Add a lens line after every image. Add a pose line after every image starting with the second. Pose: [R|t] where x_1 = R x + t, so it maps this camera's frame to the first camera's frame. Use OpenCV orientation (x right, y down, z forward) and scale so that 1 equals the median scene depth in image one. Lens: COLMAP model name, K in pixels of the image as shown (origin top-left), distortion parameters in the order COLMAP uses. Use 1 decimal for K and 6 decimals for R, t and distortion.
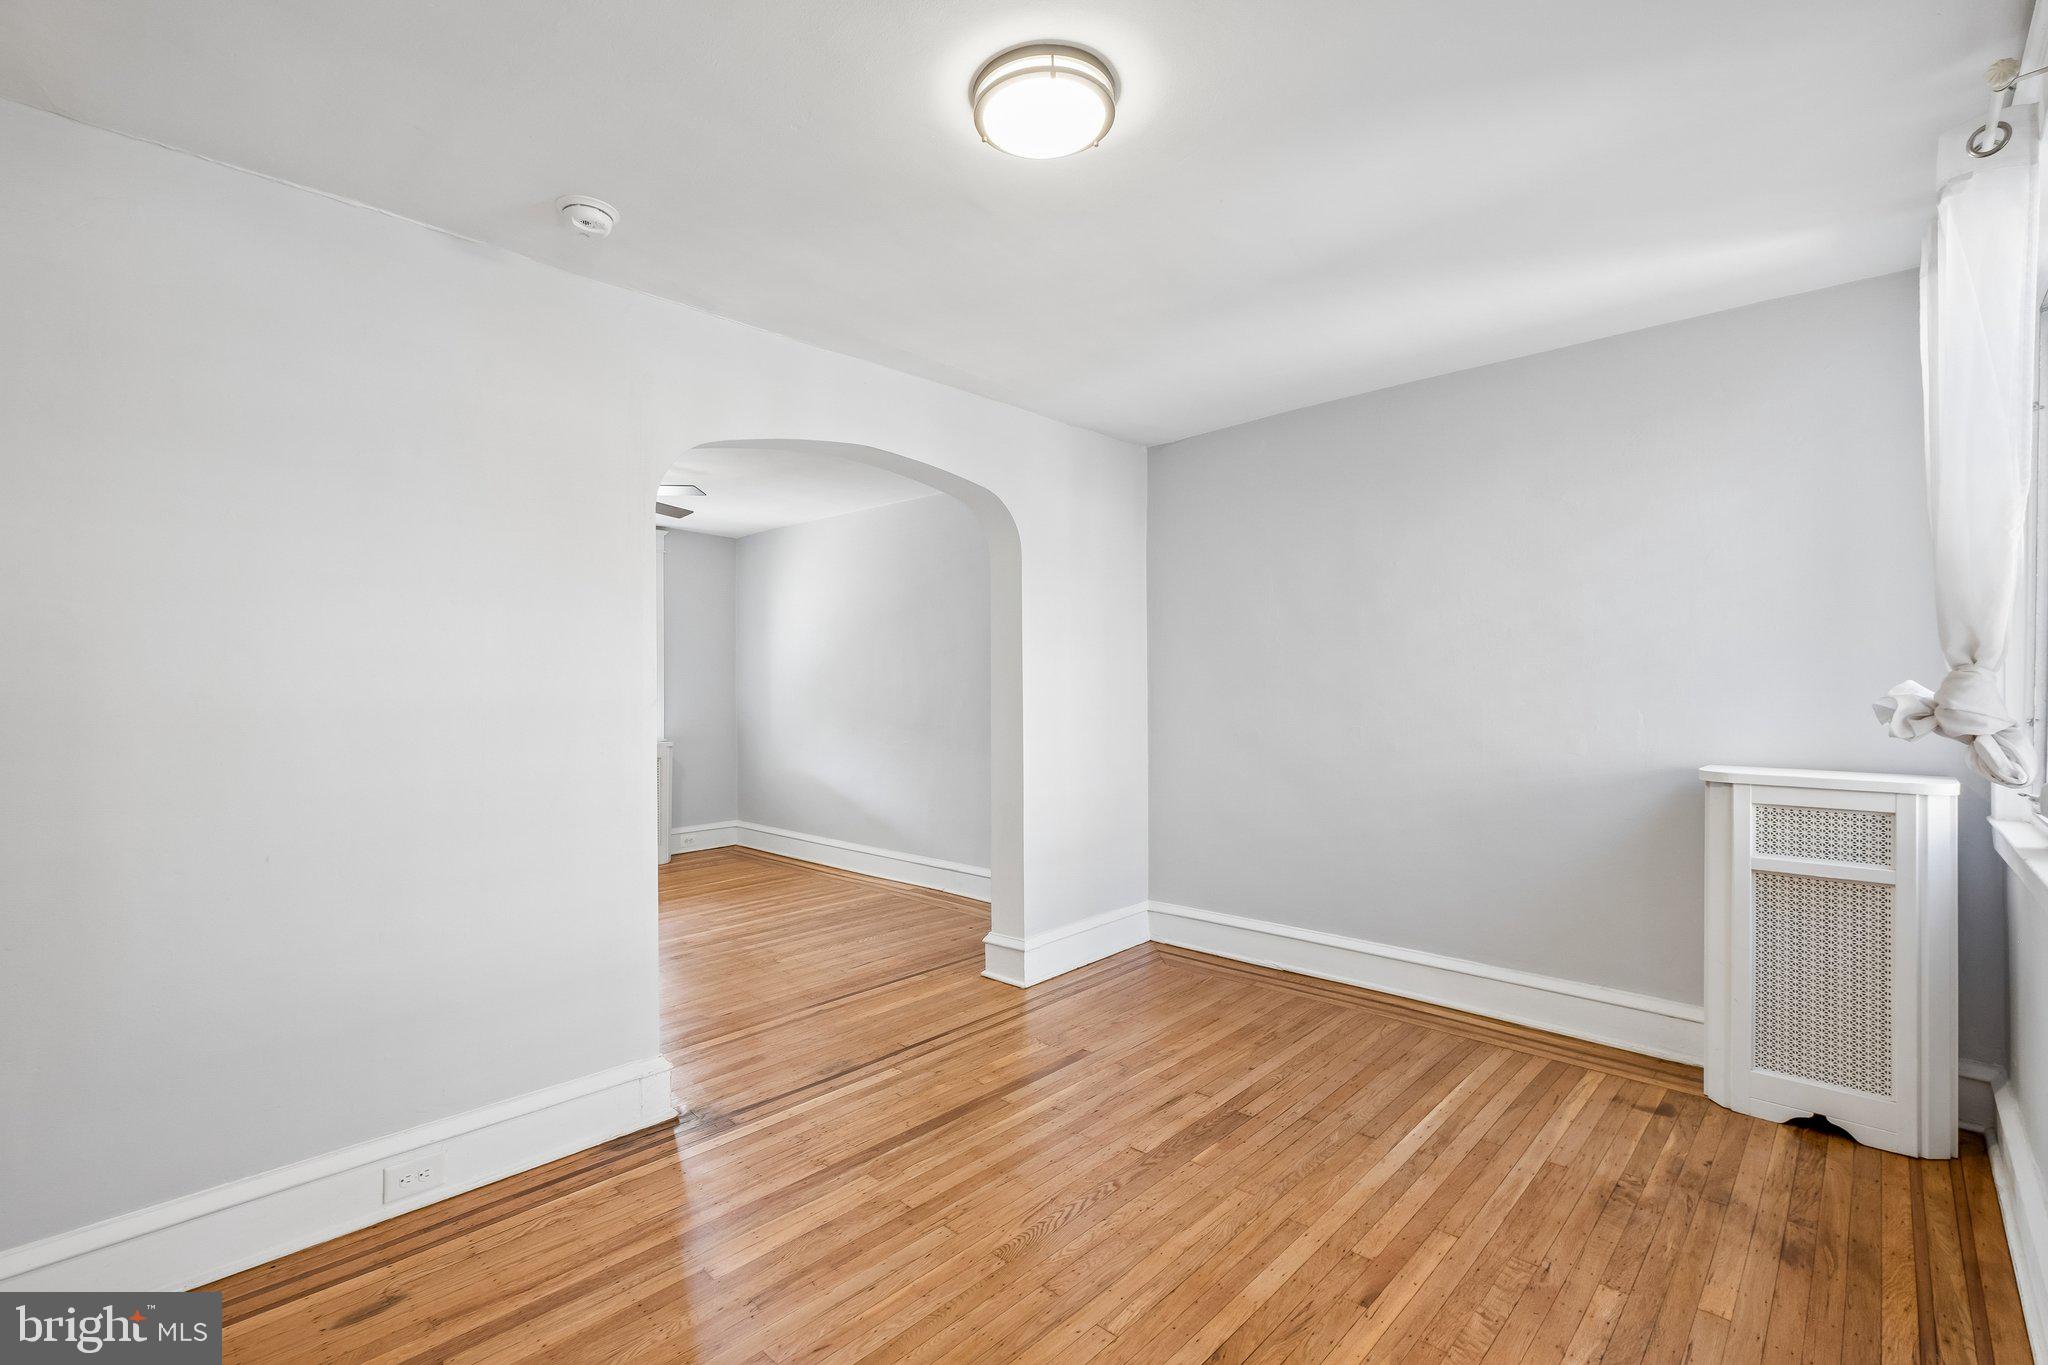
lens RADIAL K [[902.4, 0, 1019.8], [0, 902.4, 689.1], [0, 0, 1]] dist [-0.001269, -0.000980]
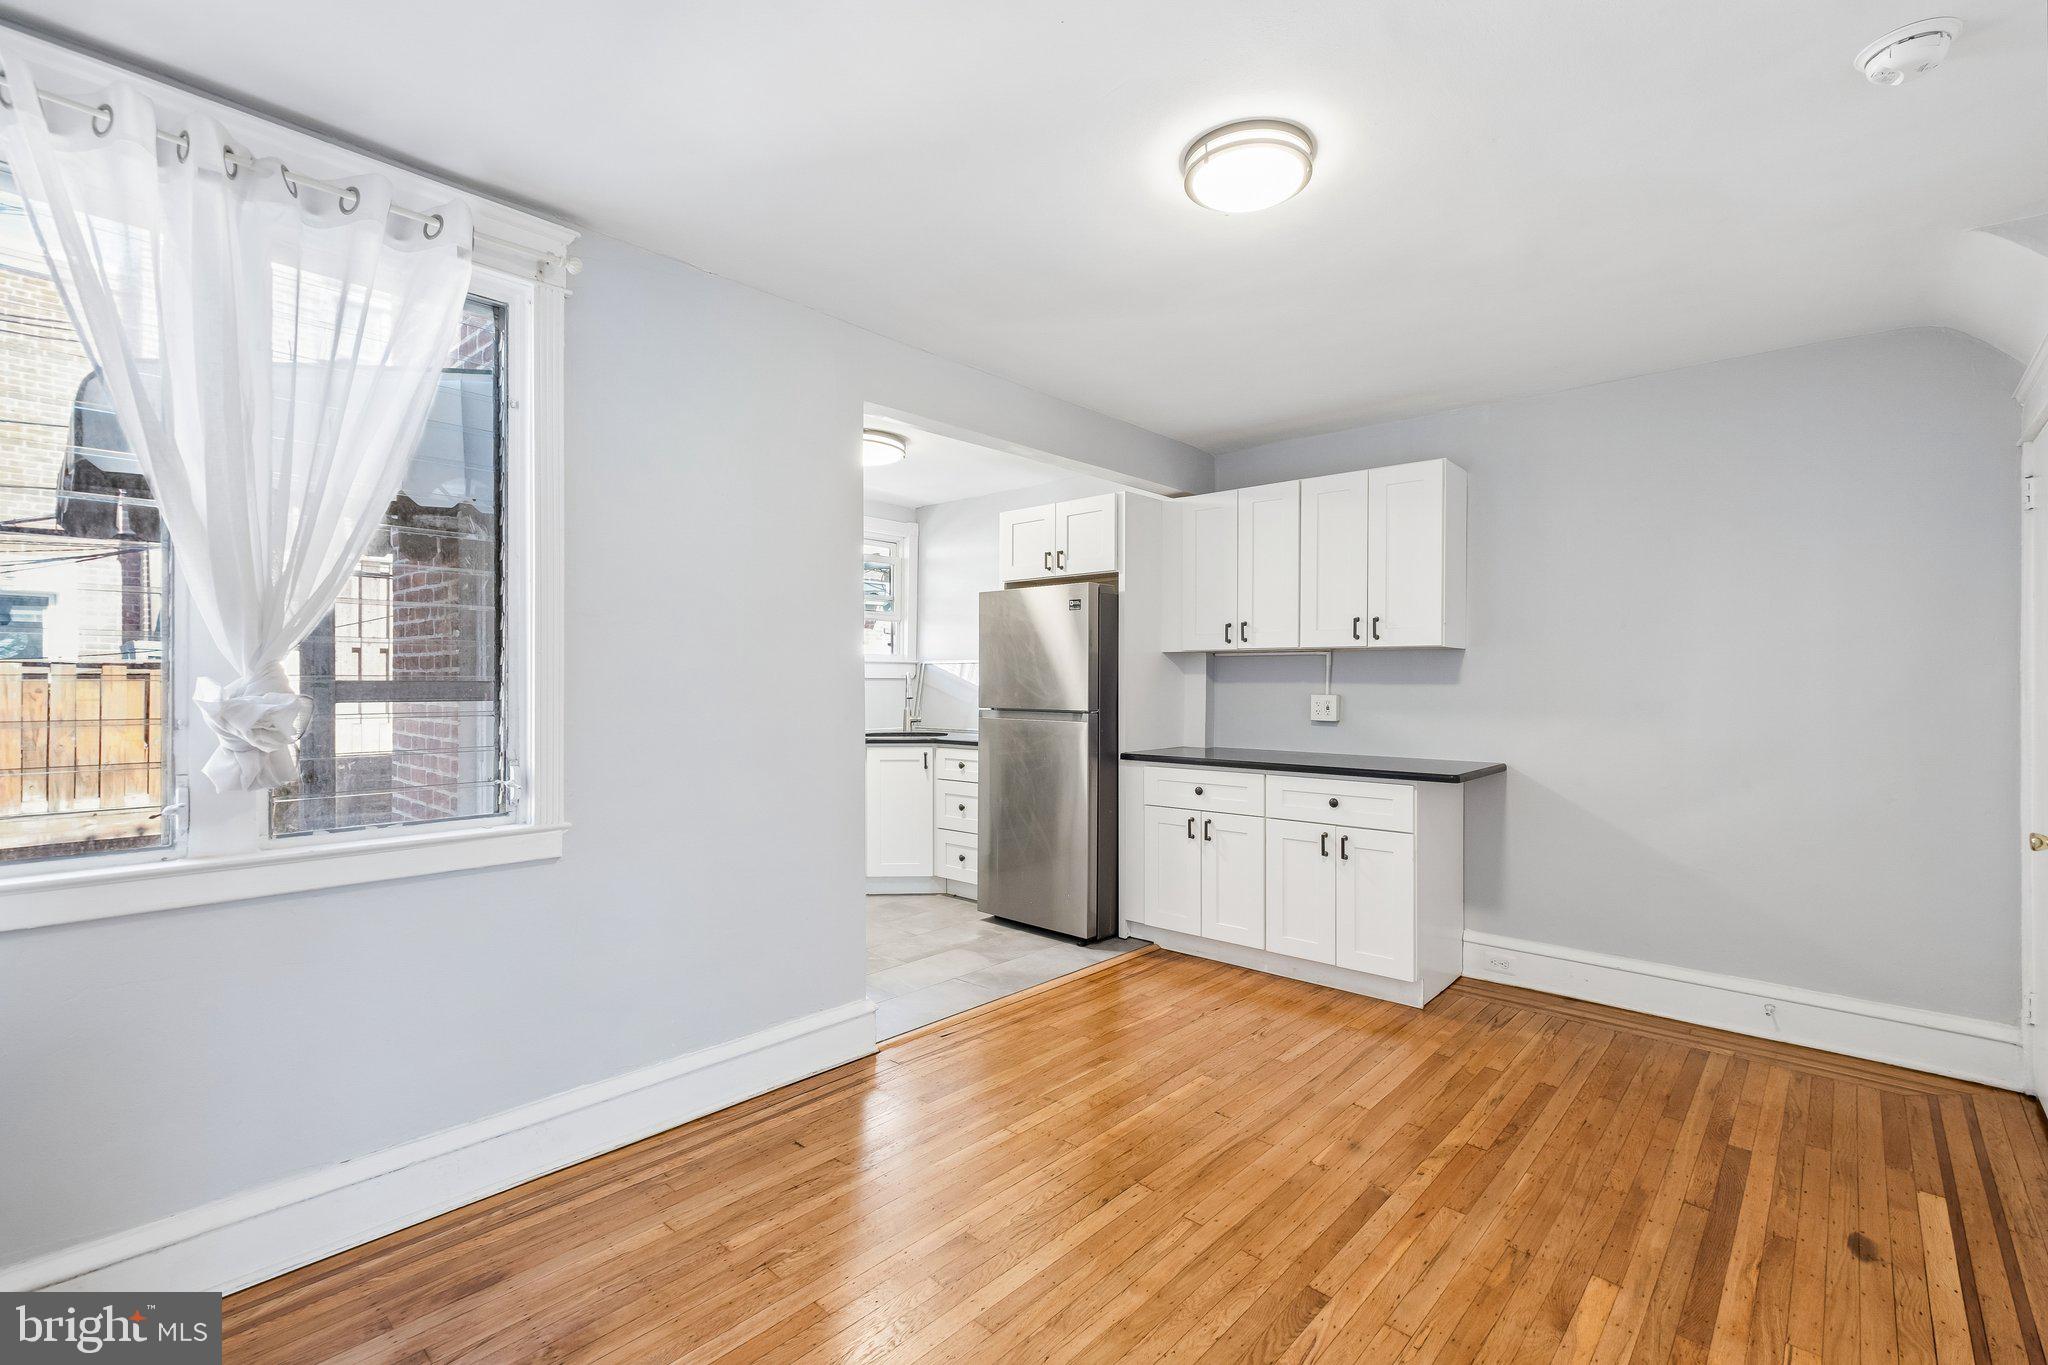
lens RADIAL K [[902.4, 0, 1019.4], [0, 902.4, 680.6], [0, 0, 1]] dist [-0.001269, -0.000980]
pose [[-0.999913, 0.004387, -0.012448, 0.220331], [0.004281, 0.999954, 0.008595, -0.008820], [0.012486, 0.008541, -0.999886, 1.424116]]
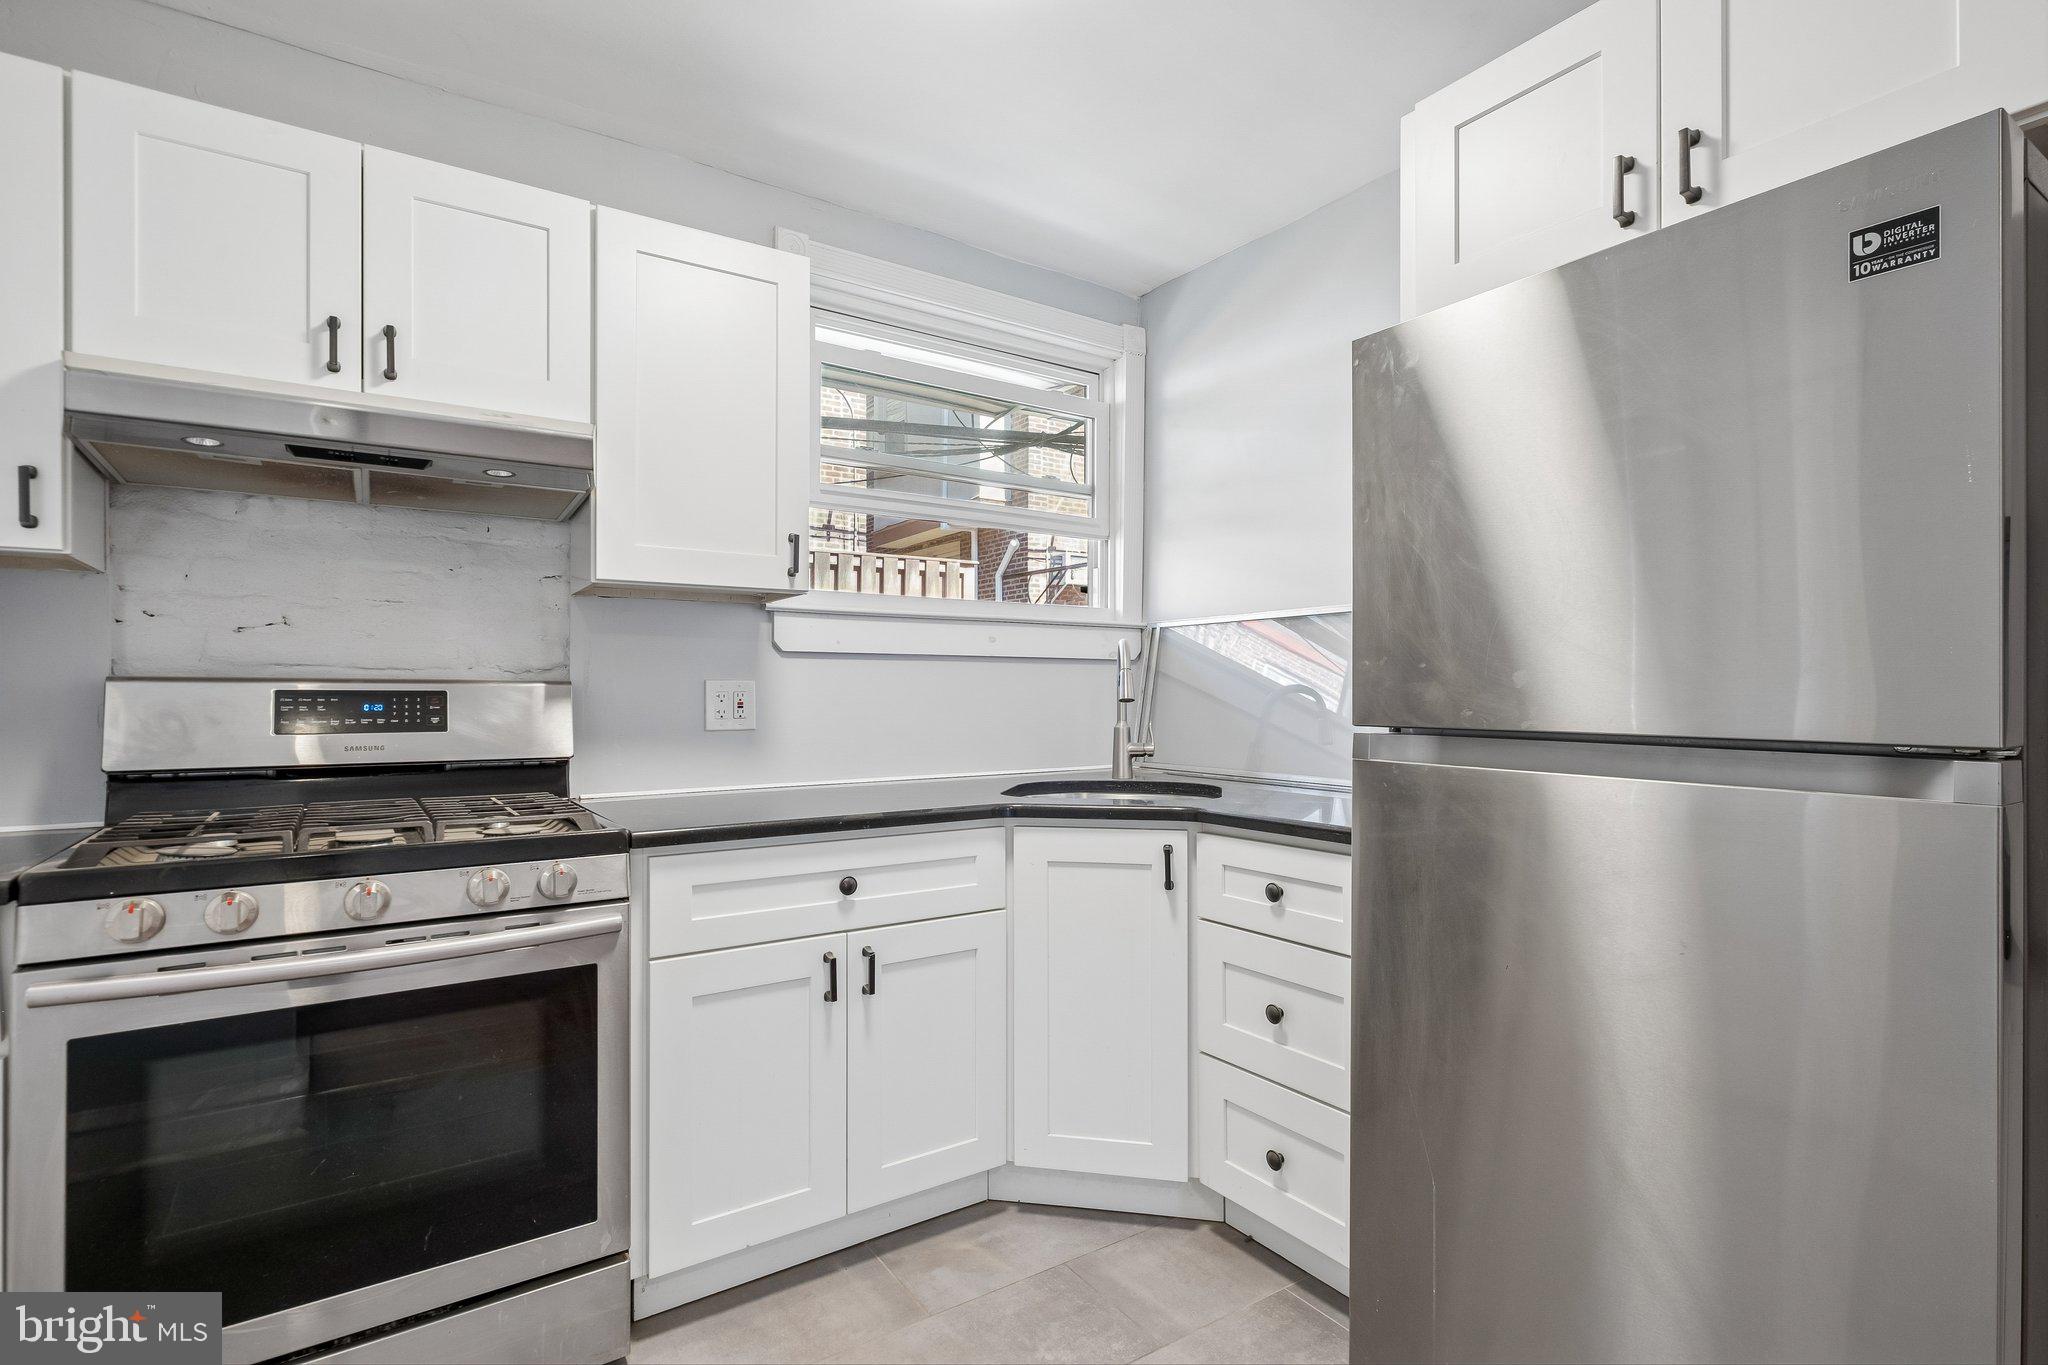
lens RADIAL K [[983.1, 0, 1027.6], [0, 983.1, 685.9], [0, 0, 1]] dist [-0.003761, 0.002104]
pose [[-0.976347, 0.007815, 0.216070, 0.336673], [0.008302, 0.999965, 0.001345, 0.032593], [-0.216051, 0.003107, -0.976377, 0.276613]]
